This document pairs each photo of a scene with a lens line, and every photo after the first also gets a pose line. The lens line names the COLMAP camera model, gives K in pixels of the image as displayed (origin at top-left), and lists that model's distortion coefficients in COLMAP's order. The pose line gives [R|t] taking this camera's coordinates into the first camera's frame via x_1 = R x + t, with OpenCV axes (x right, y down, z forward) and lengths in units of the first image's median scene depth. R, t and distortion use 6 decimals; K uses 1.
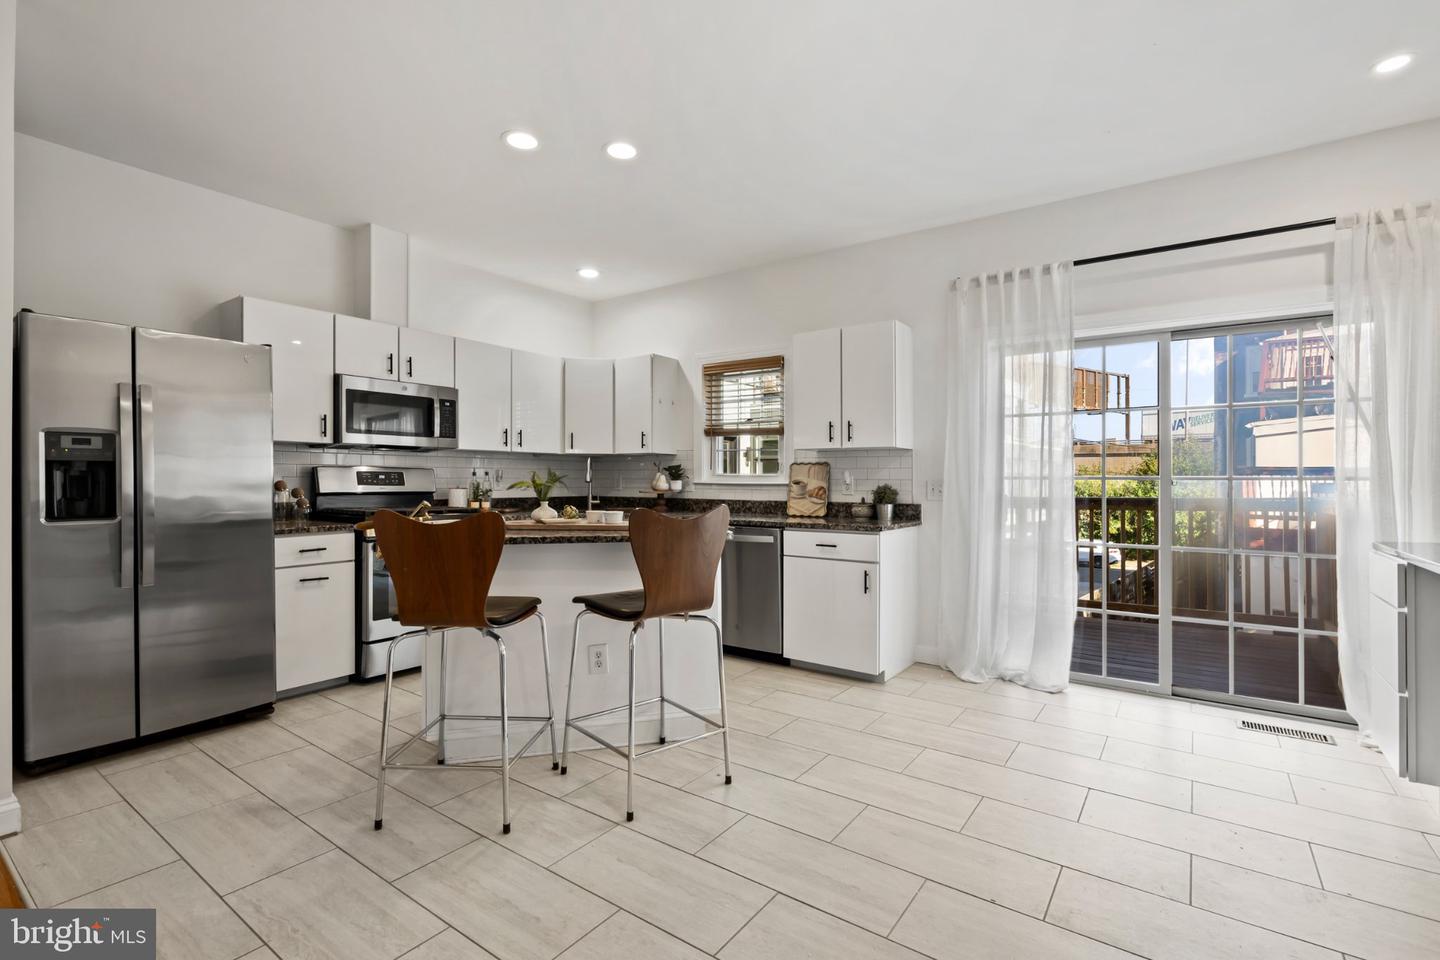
lens RADIAL K [[665.0, 0, 731.3], [0, 665.0, 459.9], [0, 0, 1]] dist [-0.004229, 0.001030]
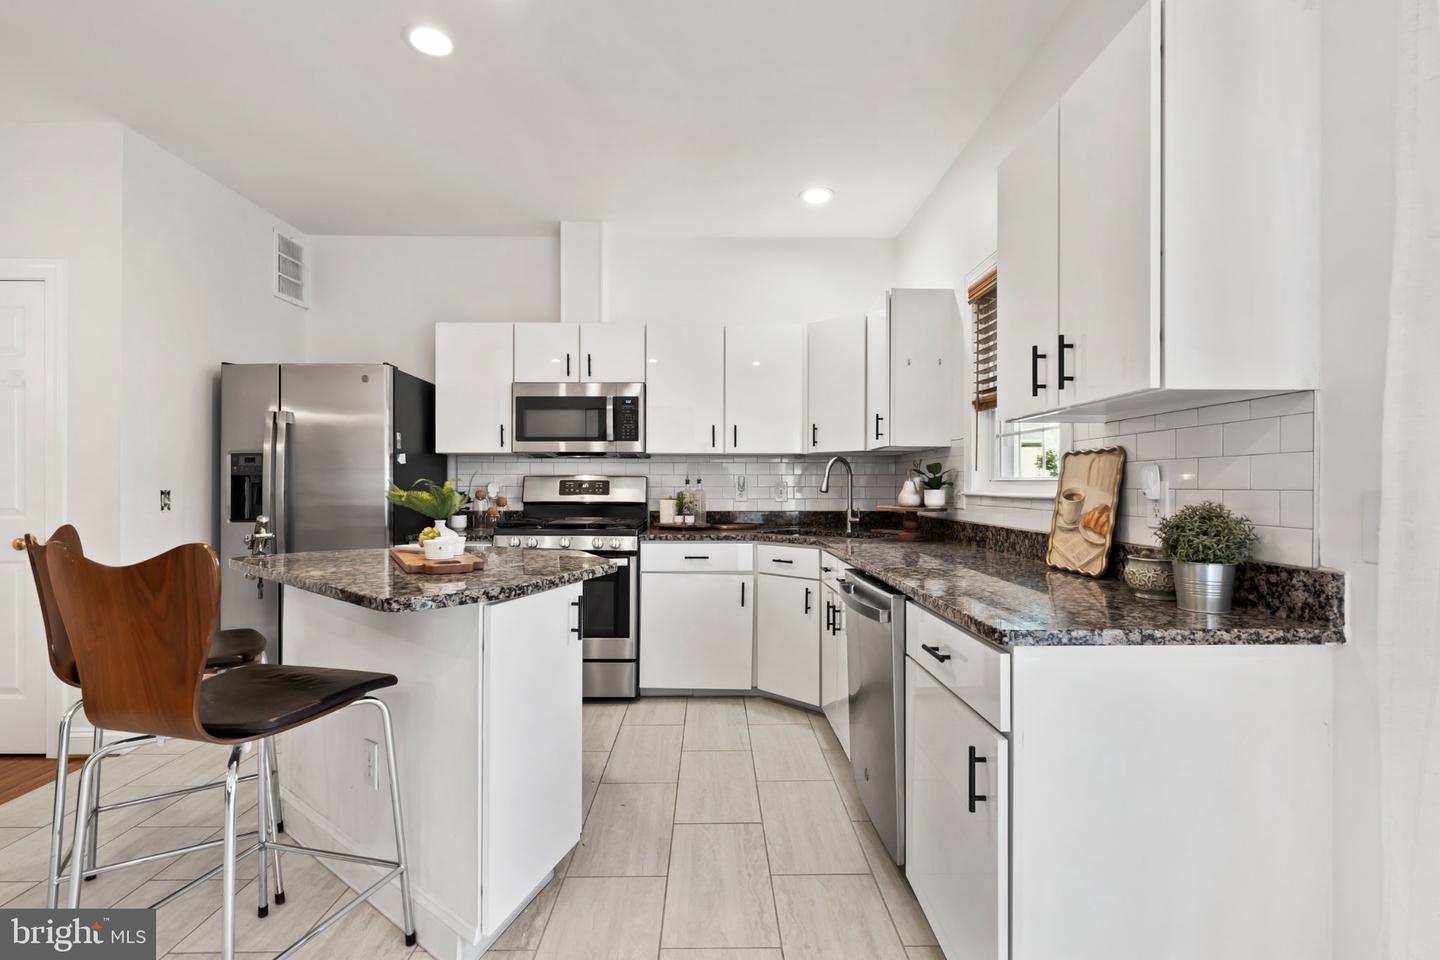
lens RADIAL K [[665.0, 0, 719.0], [0, 665.0, 476.9], [0, 0, 1]] dist [-0.004229, 0.001030]
pose [[0.585172, -0.014645, -0.810777, 0.340803], [0.026607, 0.999645, 0.001146, 0.015891], [0.810472, -0.022243, 0.585355, 0.574172]]
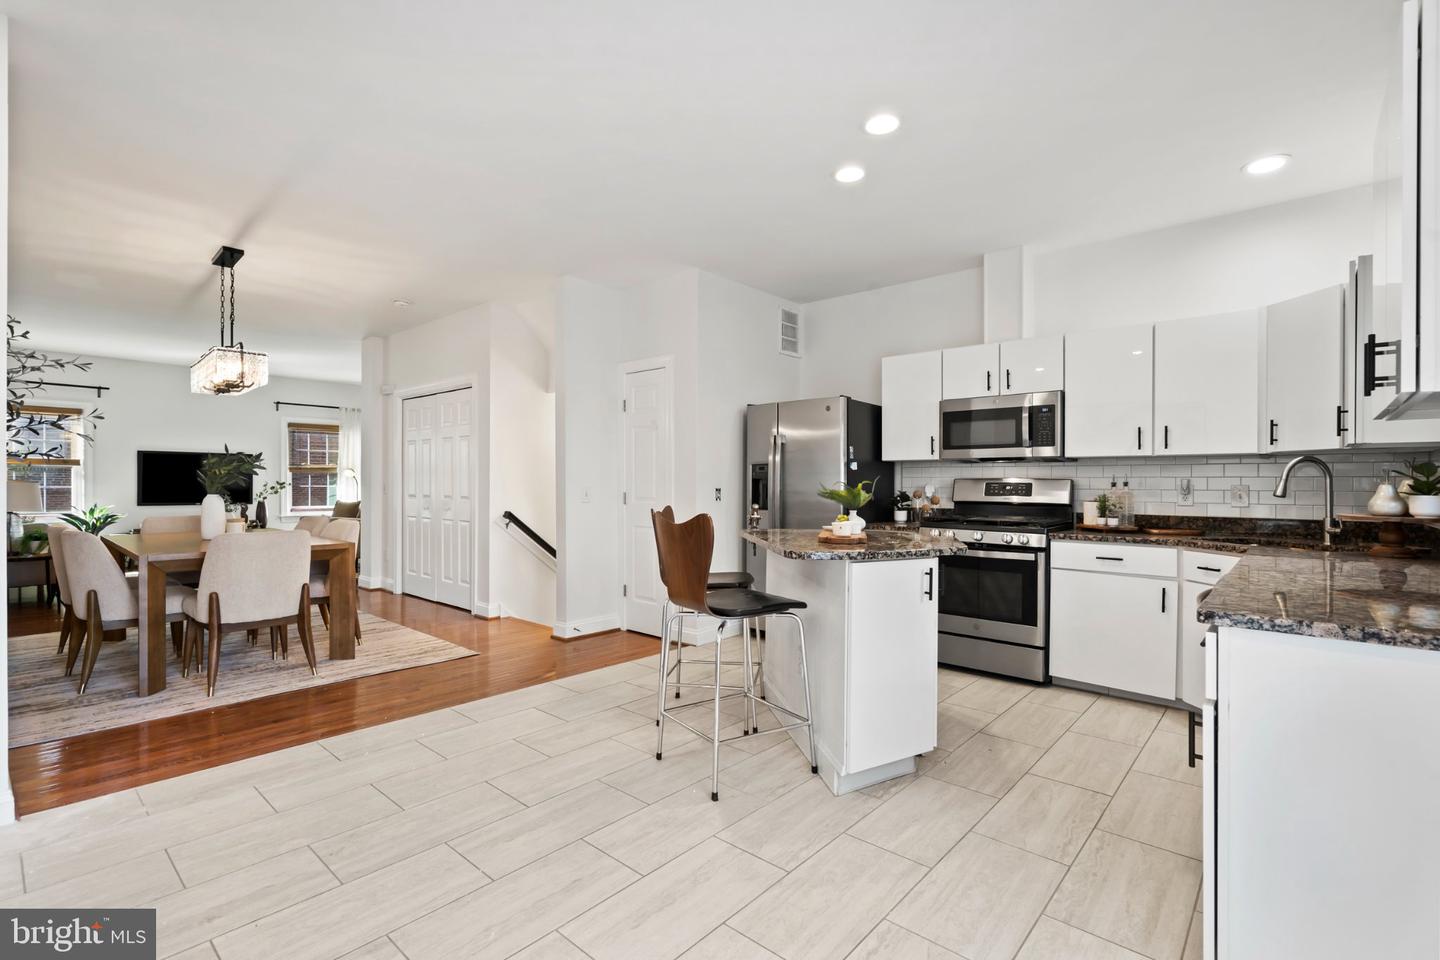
lens RADIAL K [[665.0, 0, 705.6], [0, 665.0, 477.3], [0, 0, 1]] dist [-0.004229, 0.001030]
pose [[-0.129545, -0.017404, -0.991421, 0.548756], [0.021314, 0.999566, -0.020332, 0.019235], [0.991344, -0.023765, -0.129117, 0.634360]]
